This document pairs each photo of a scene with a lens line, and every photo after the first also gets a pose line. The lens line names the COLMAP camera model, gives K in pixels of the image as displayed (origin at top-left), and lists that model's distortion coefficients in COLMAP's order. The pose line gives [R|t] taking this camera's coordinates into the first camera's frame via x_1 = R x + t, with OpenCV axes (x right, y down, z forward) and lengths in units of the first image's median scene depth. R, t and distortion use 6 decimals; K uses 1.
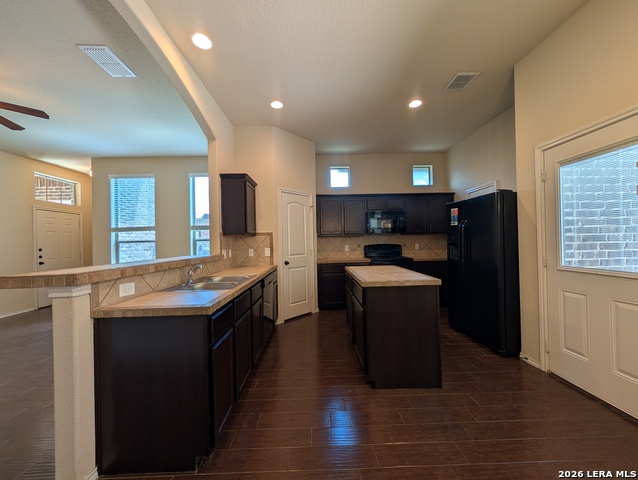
lens RADIAL K [[240.2, 0, 319.0], [0, 240.2, 240.0], [0, 0, 1]] dist [-0.001439, -0.000223]
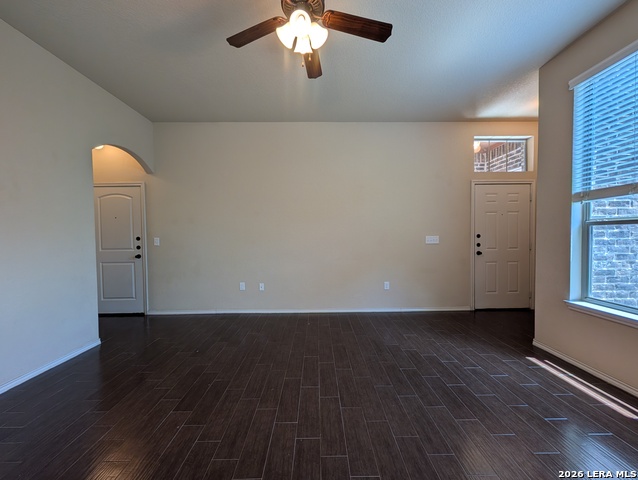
lens RADIAL K [[243.6, 0, 320.3], [0, 243.6, 240.5], [0, 0, 1]] dist [0.004938, 0.000054]
pose [[-0.004446, 0.044057, -0.999019, -0.378612], [0.015886, 0.998906, 0.043982, 0.012808], [0.999864, -0.015675, -0.005141, 0.503288]]
